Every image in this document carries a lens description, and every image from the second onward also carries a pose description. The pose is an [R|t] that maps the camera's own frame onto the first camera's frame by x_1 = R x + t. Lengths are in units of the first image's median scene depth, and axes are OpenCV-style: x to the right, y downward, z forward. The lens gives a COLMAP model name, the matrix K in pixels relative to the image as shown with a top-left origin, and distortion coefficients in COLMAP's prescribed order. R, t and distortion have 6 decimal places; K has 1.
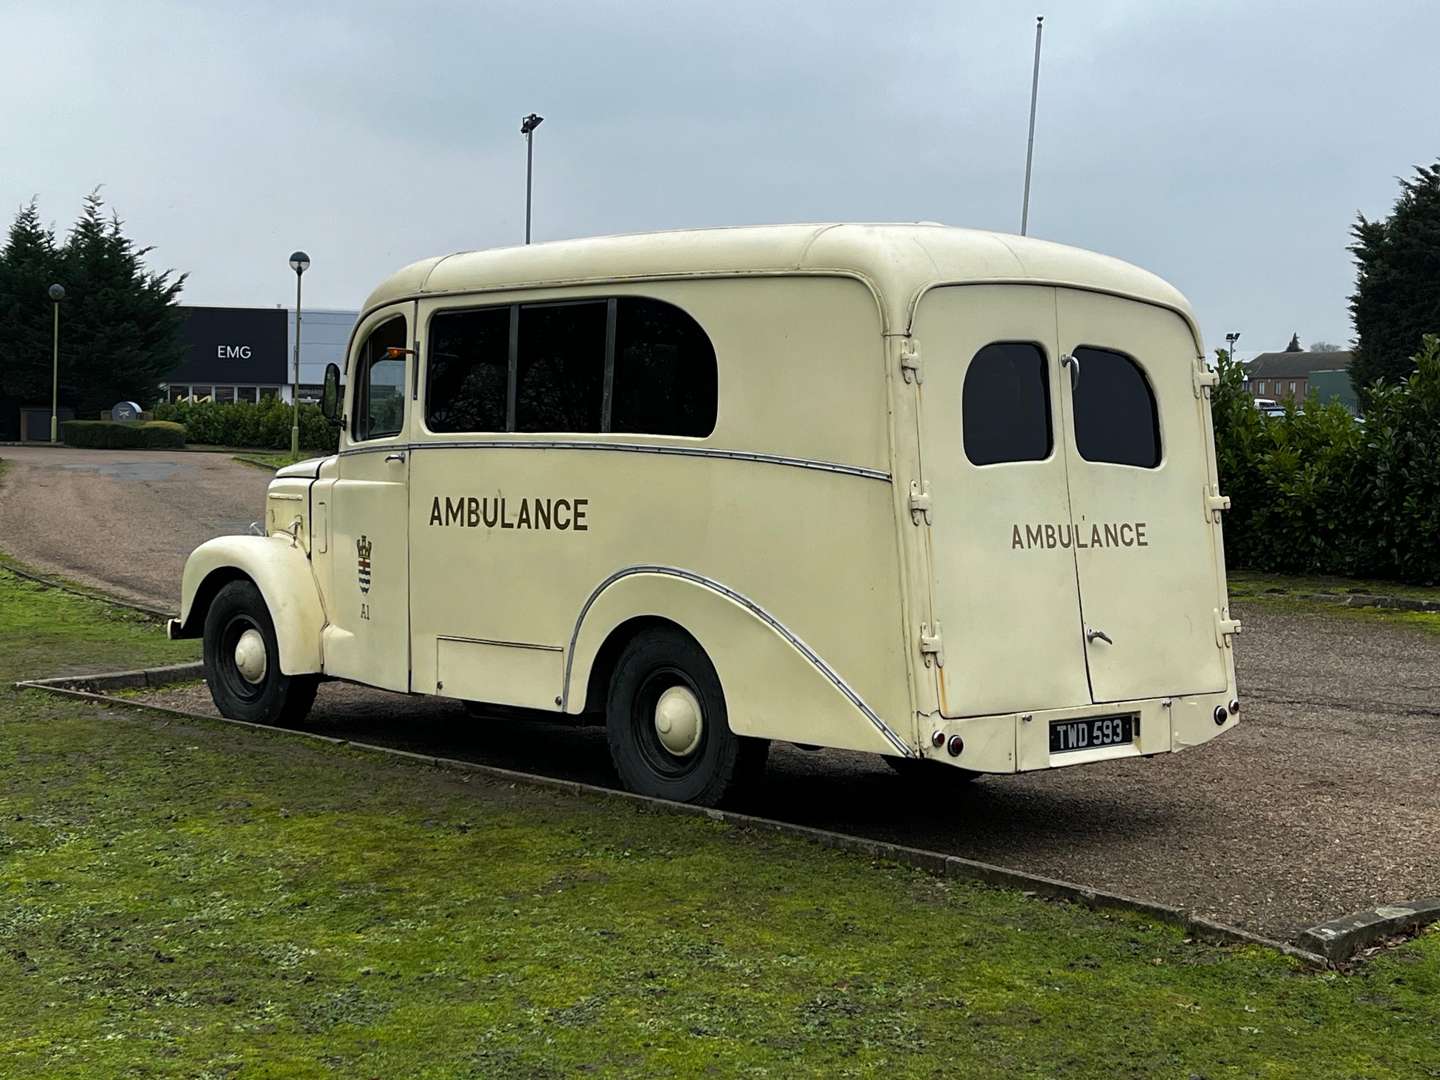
lens RADIAL K [[1095.4, 0, 717.7], [0, 1095.4, 533.6], [0, 0, 1]] dist [0.060598, -0.061630]
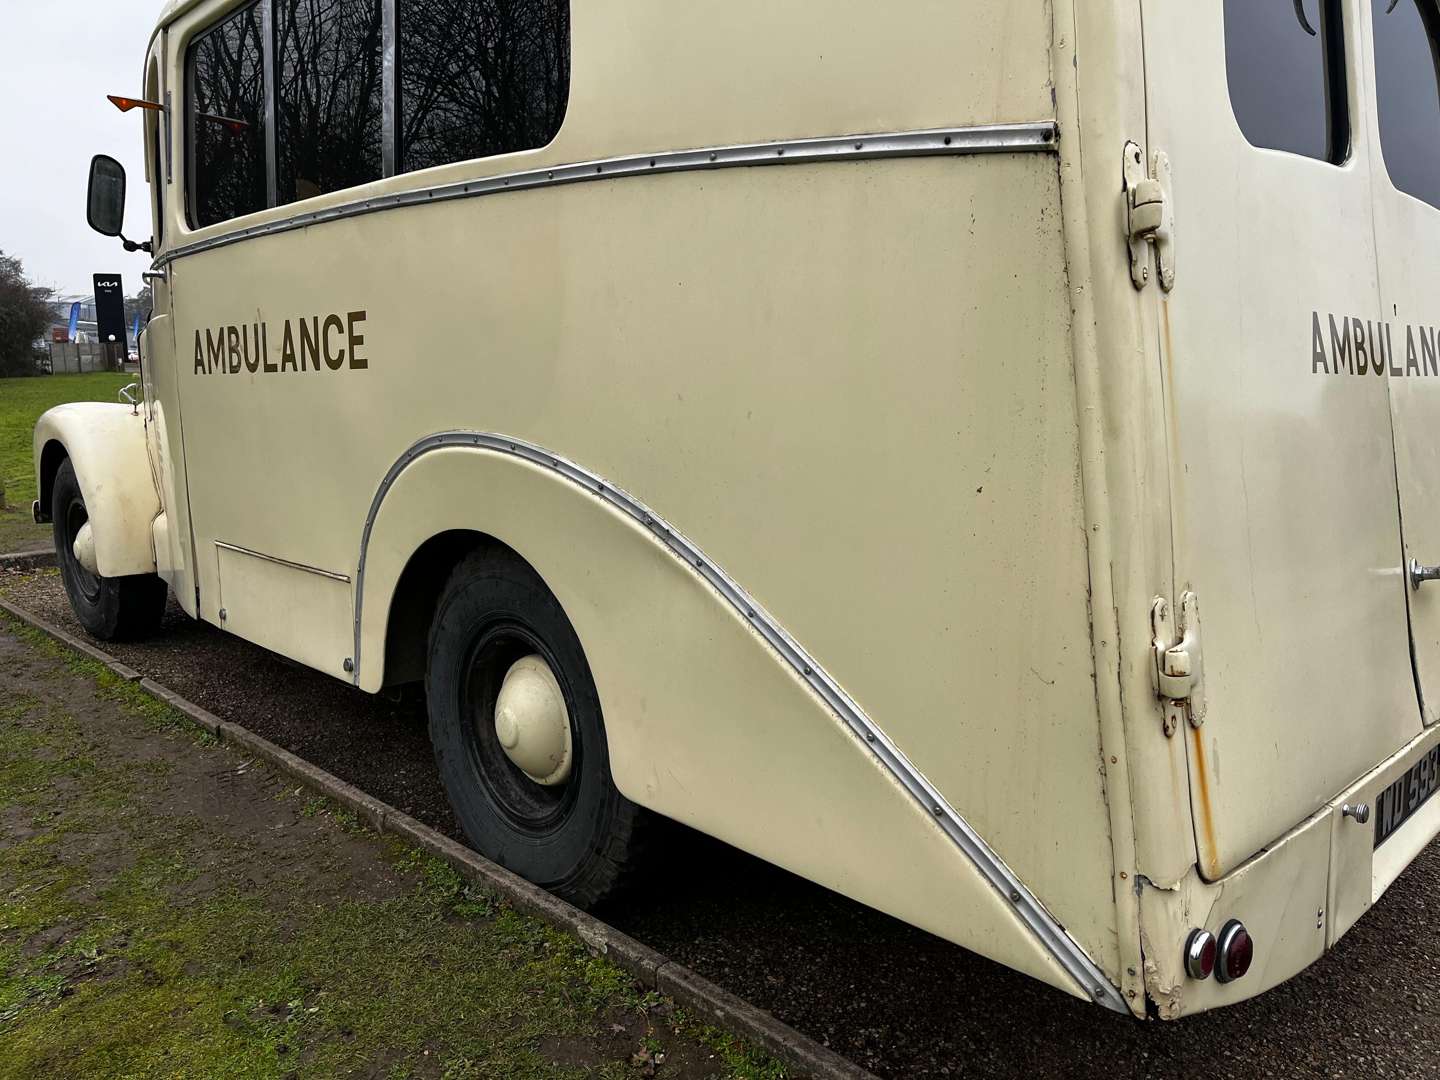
lens RADIAL K [[1090.5, 0, 708.2], [0, 1090.5, 542.9], [0, 0, 1]] dist [0.035058, -0.004968]
pose [[0.999290, -0.018054, 0.033069, 0.030680], [0.013570, 0.991272, 0.131132, 0.014125], [-0.035148, -0.130590, 0.990813, 0.451648]]
